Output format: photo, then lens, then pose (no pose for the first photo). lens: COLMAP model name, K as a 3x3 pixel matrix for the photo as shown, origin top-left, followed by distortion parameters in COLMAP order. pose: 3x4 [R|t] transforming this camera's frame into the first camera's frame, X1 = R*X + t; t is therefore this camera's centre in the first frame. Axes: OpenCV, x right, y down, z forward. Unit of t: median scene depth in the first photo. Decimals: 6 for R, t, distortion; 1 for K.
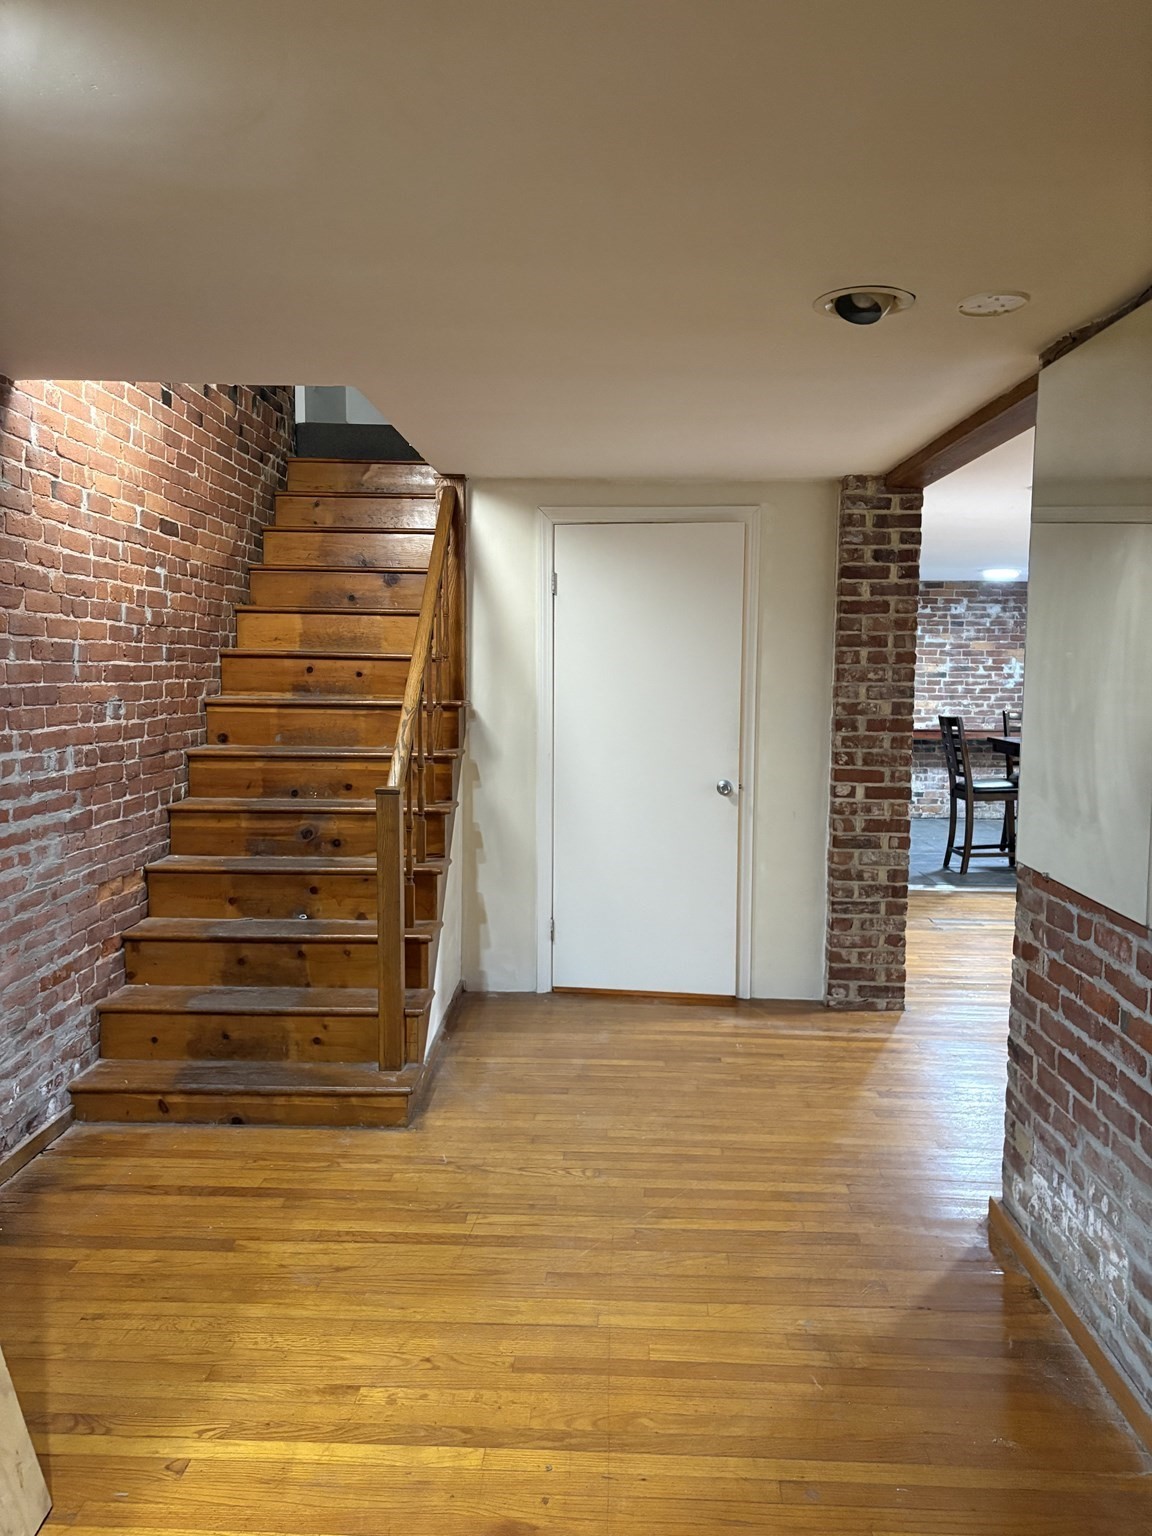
lens RADIAL K [[1162.3, 0, 575.7], [0, 1162.3, 768.2], [0, 0, 1]] dist [-0.001732, -0.001396]
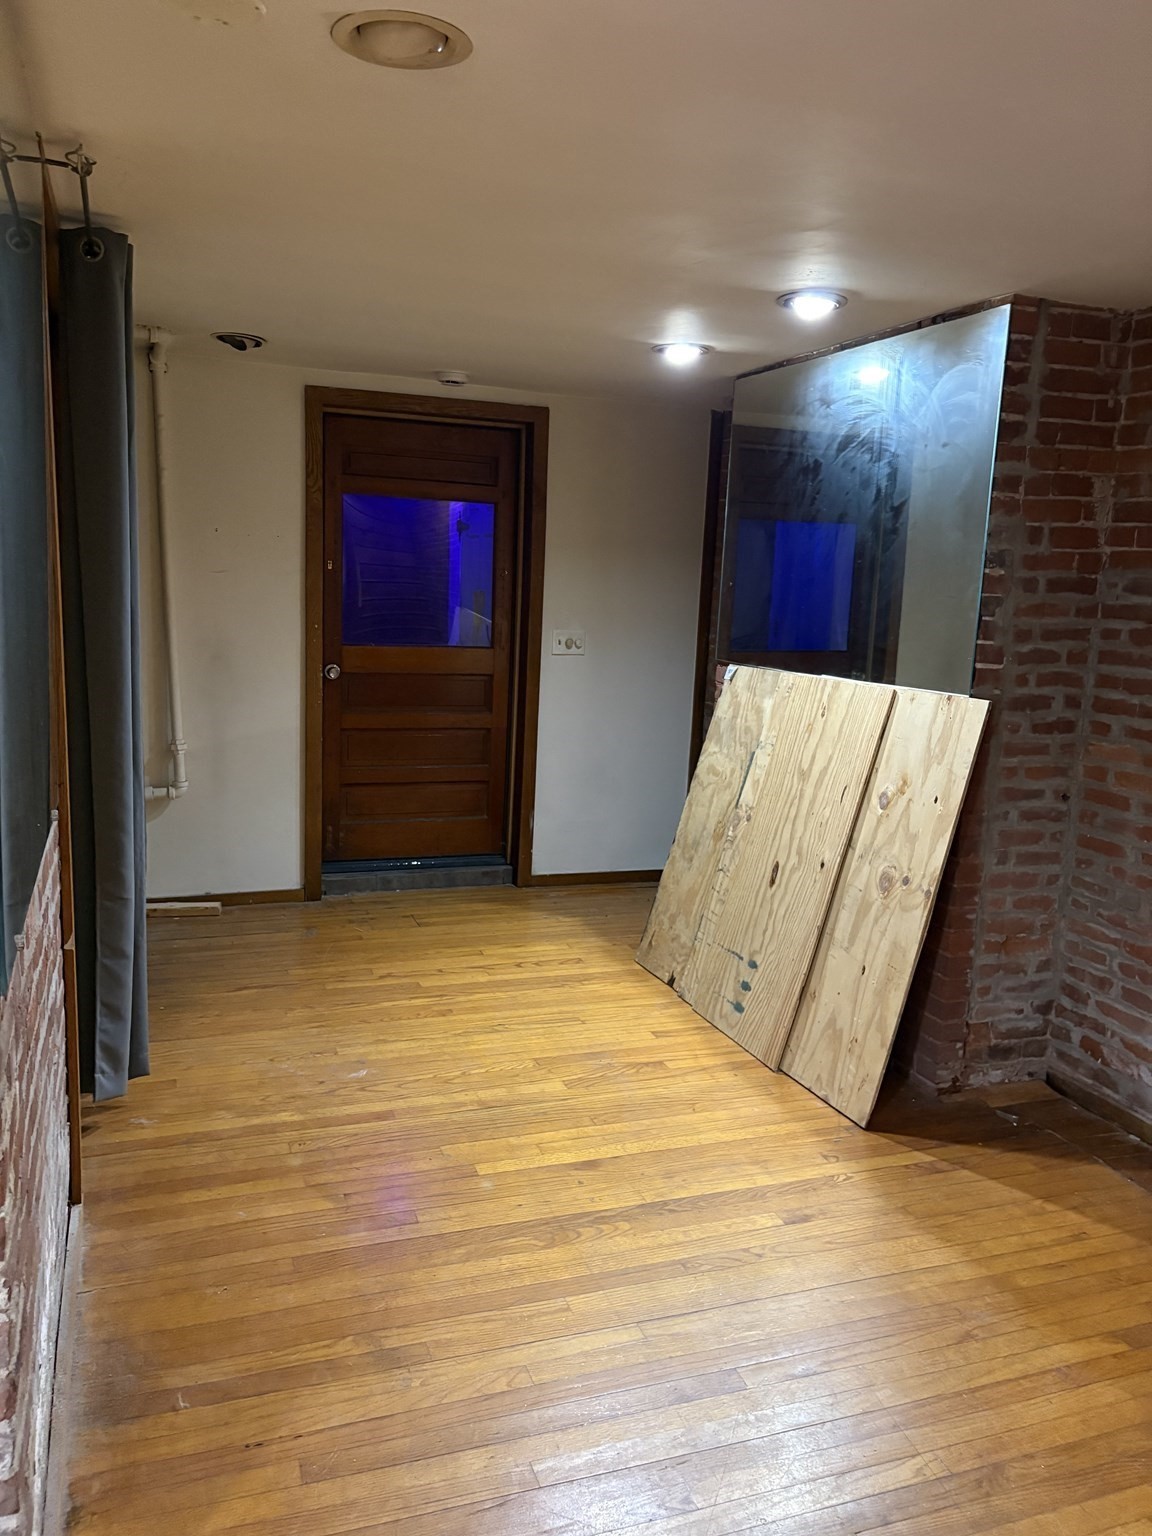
lens RADIAL K [[1162.3, 0, 572.4], [0, 1162.3, 769.0], [0, 0, 1]] dist [-0.001732, -0.001396]
pose [[-0.924217, 0.018950, -0.381396, 0.407815], [-0.083215, 0.964771, 0.249584, -0.158777], [0.372689, 0.262408, -0.890081, 1.704453]]
